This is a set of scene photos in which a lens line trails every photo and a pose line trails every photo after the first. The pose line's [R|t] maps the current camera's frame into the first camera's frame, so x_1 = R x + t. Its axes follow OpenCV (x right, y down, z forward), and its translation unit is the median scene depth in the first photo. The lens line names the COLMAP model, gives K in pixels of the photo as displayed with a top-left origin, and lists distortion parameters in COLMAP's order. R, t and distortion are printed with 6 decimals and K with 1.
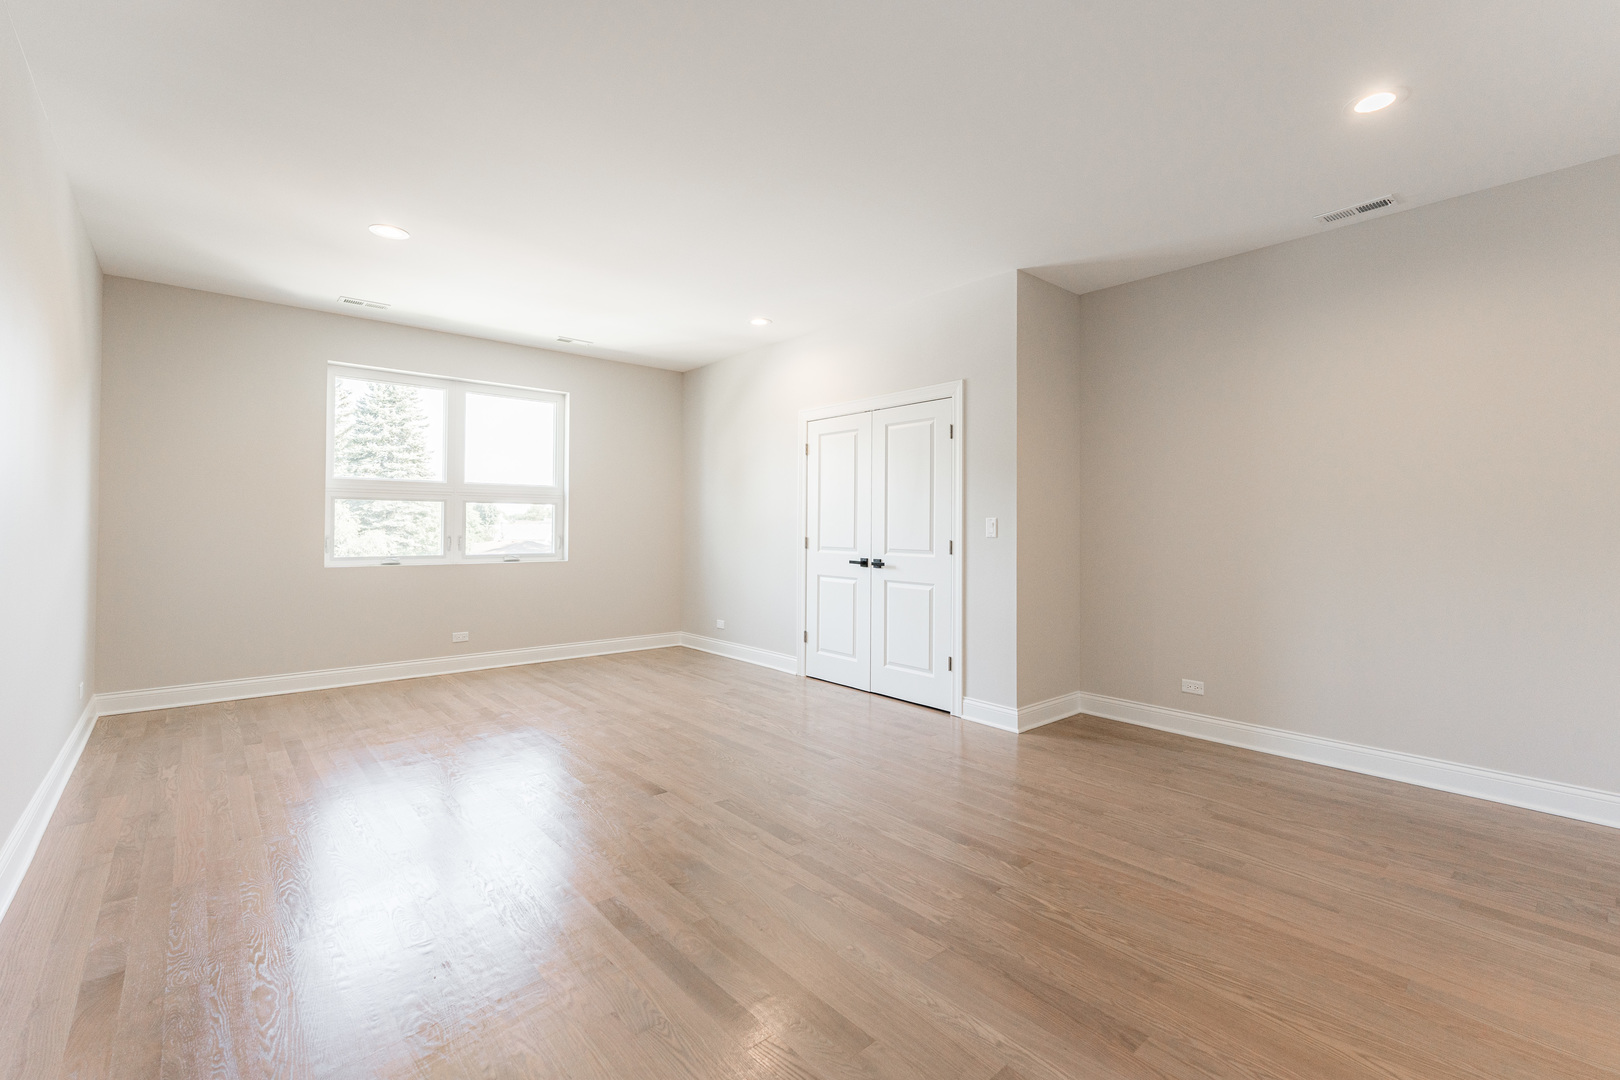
lens RADIAL K [[682.4, 0, 802.6], [0, 682.4, 503.5], [0, 0, 1]] dist [0.000674, -0.000119]
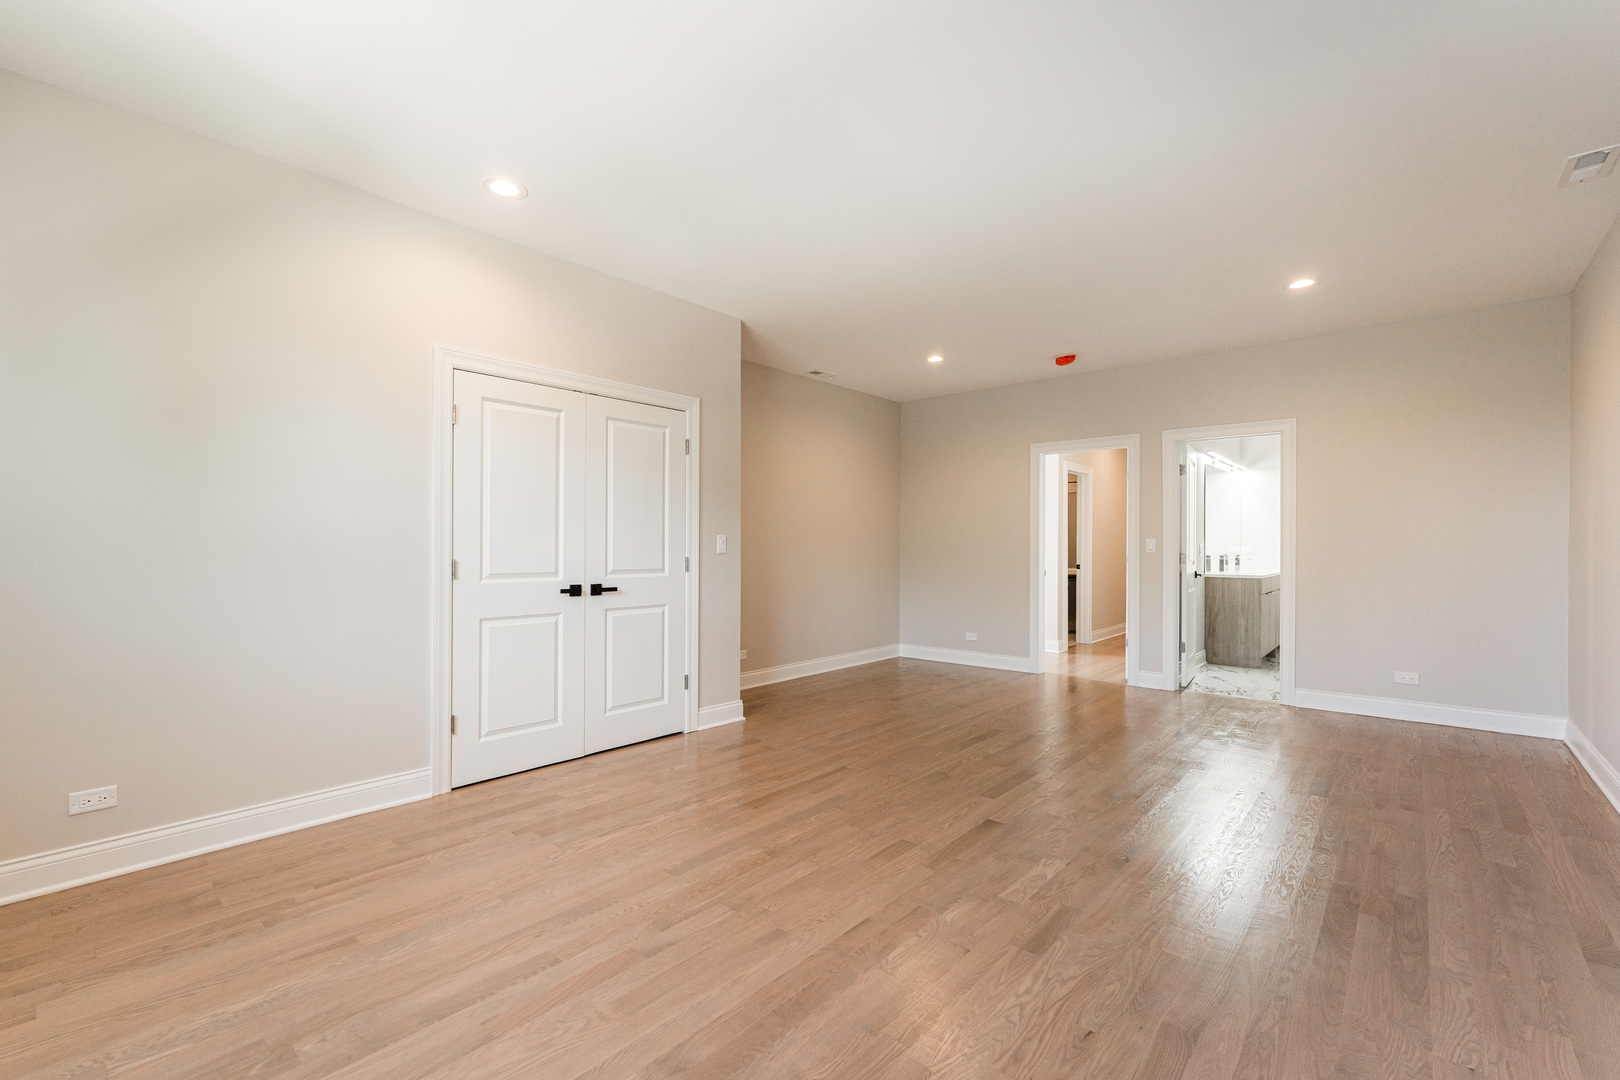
lens RADIAL K [[661.3, 0, 810.0], [0, 661.3, 540.0], [0, 0, 1]] dist [-0.000171, -0.000151]
pose [[-0.106336, 0.001602, 0.994329, -0.757605], [-0.041567, 0.999117, -0.006055, 0.027750], [-0.993461, -0.041975, -0.106175, 0.935023]]
